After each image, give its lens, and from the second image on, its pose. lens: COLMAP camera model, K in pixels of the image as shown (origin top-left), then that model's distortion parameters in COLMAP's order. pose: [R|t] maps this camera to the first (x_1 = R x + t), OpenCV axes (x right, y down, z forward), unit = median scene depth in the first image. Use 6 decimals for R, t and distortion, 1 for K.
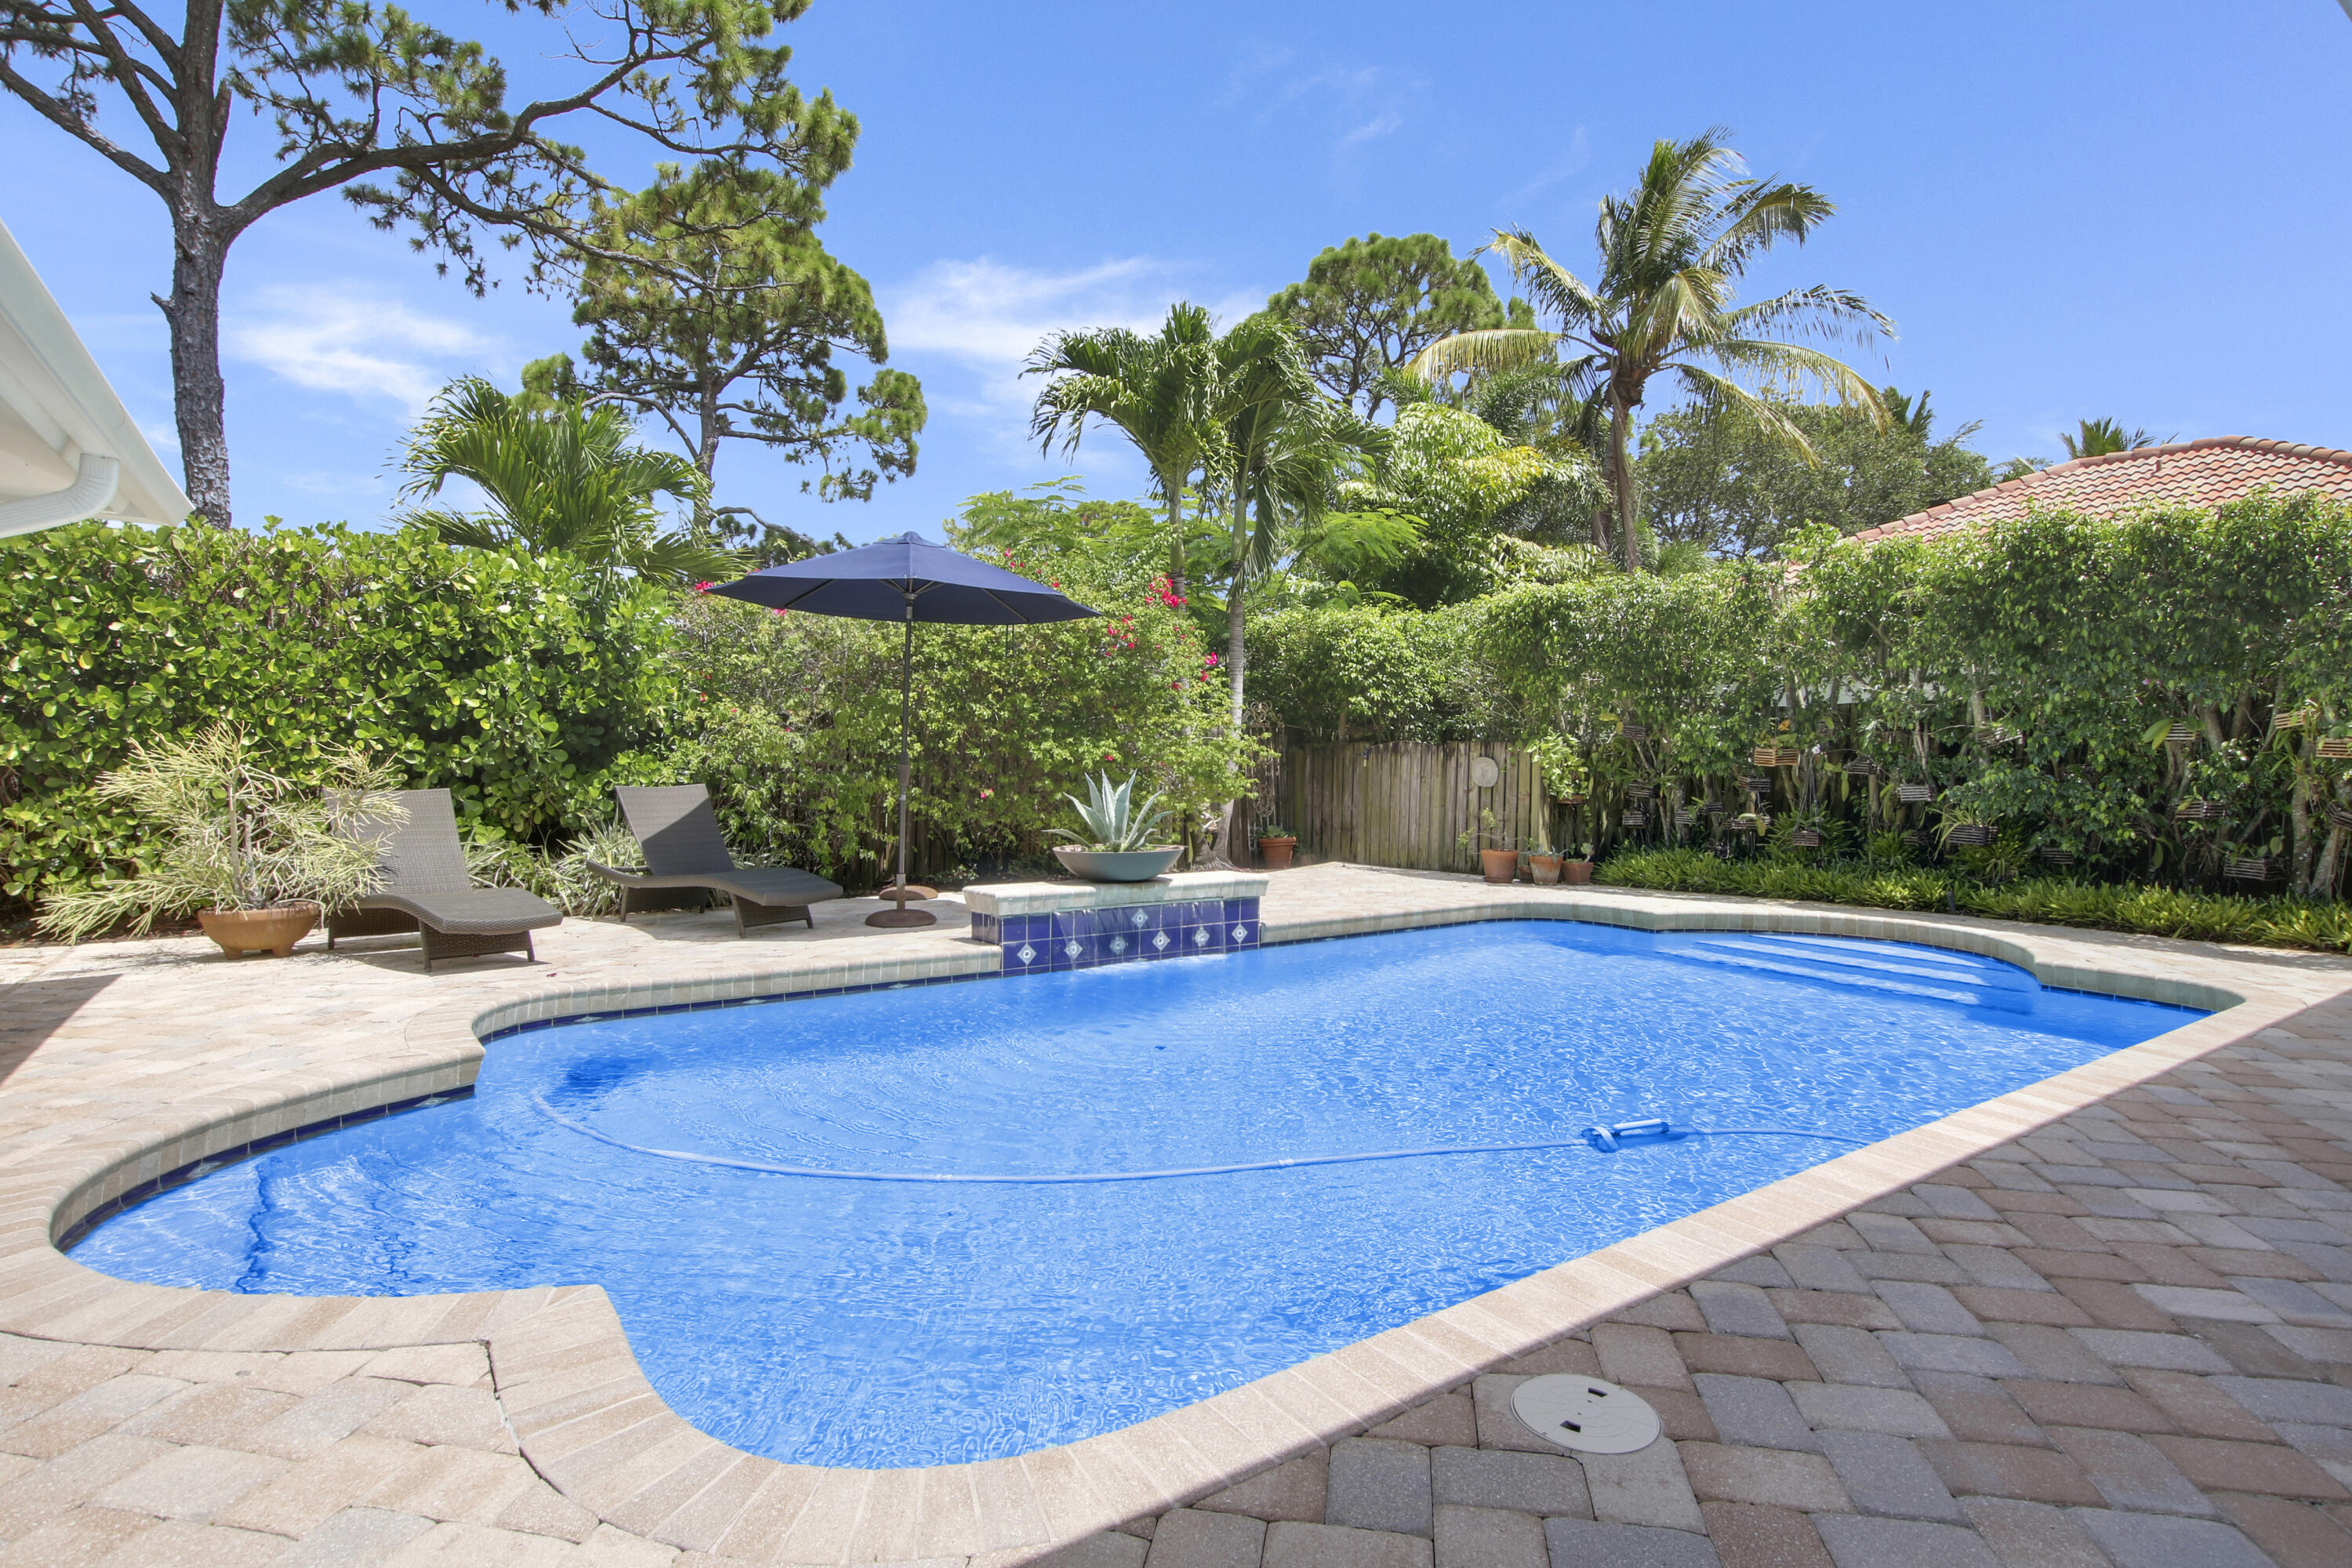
lens RADIAL K [[1198.5, 0, 1179.3], [0, 1198.5, 744.4], [0, 0, 1]] dist [-0.022312, -0.000380]
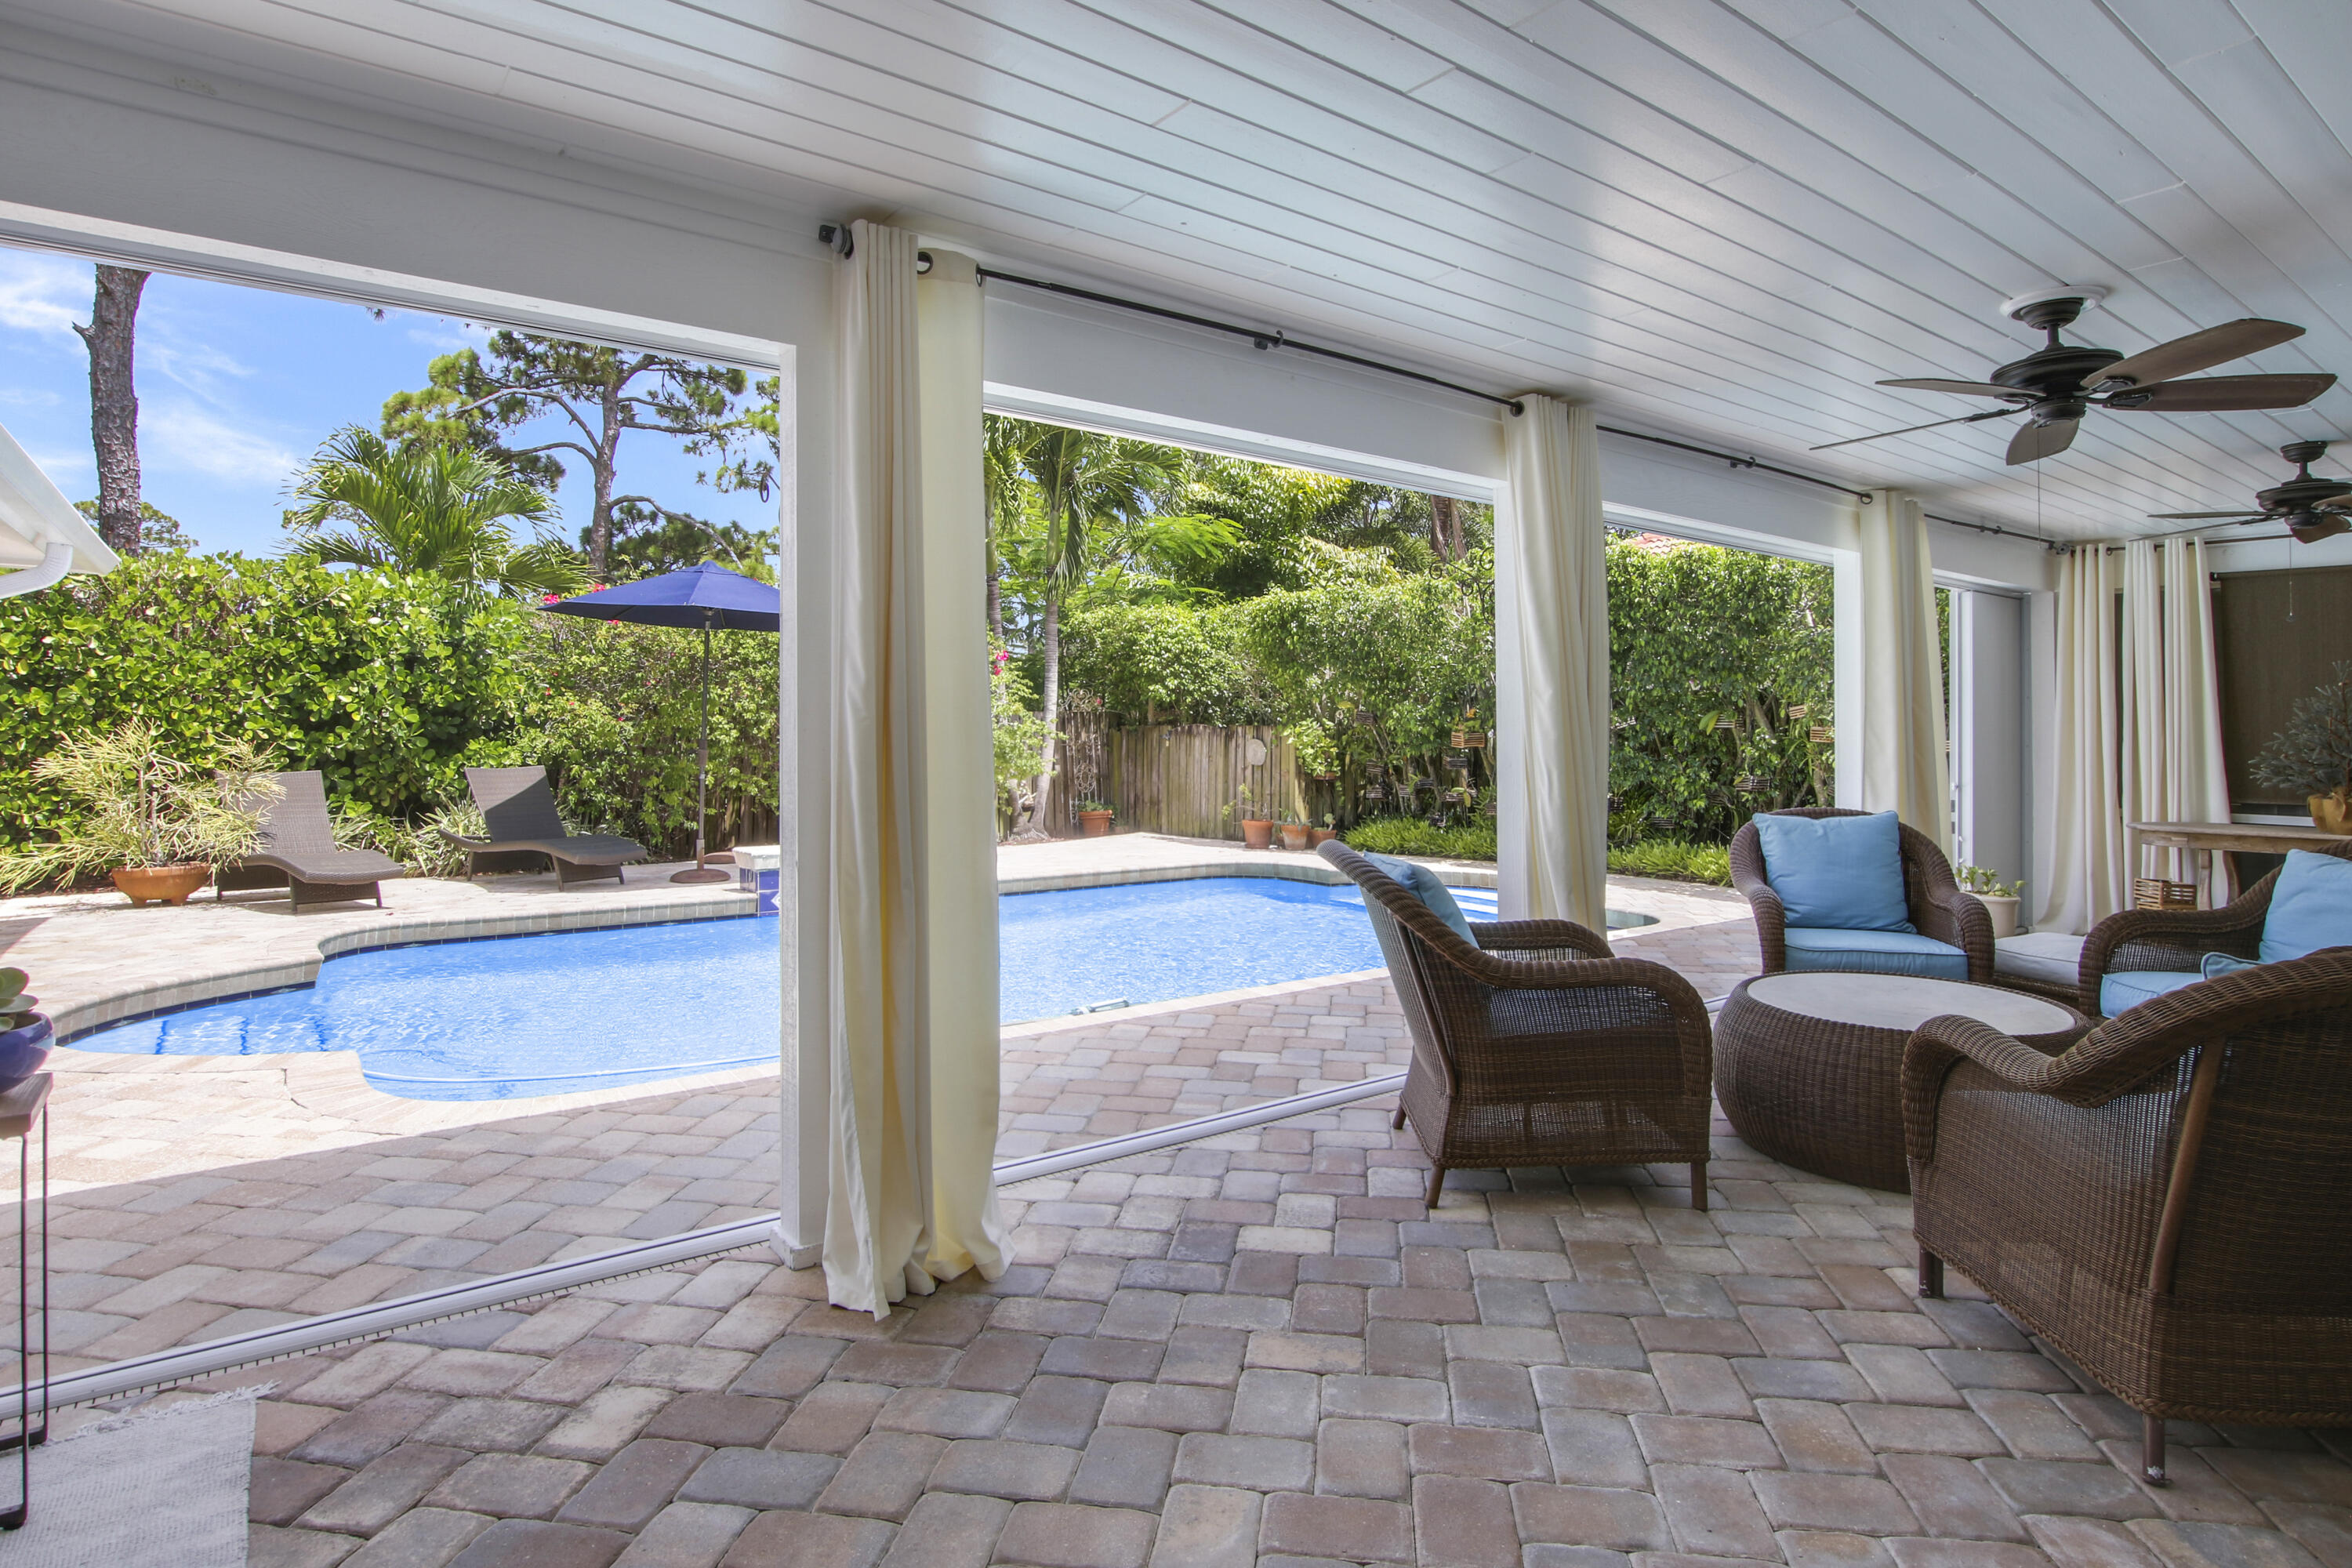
lens RADIAL K [[1236.6, 0, 1171.9], [0, 1236.6, 670.2], [0, 0, 1]] dist [-0.022751, 0.000240]
pose [[0.999465, -0.001318, 0.032673, 0.204310], [0.002602, 0.999225, -0.039282, -0.013261], [-0.032596, 0.039346, 0.998694, -0.270329]]
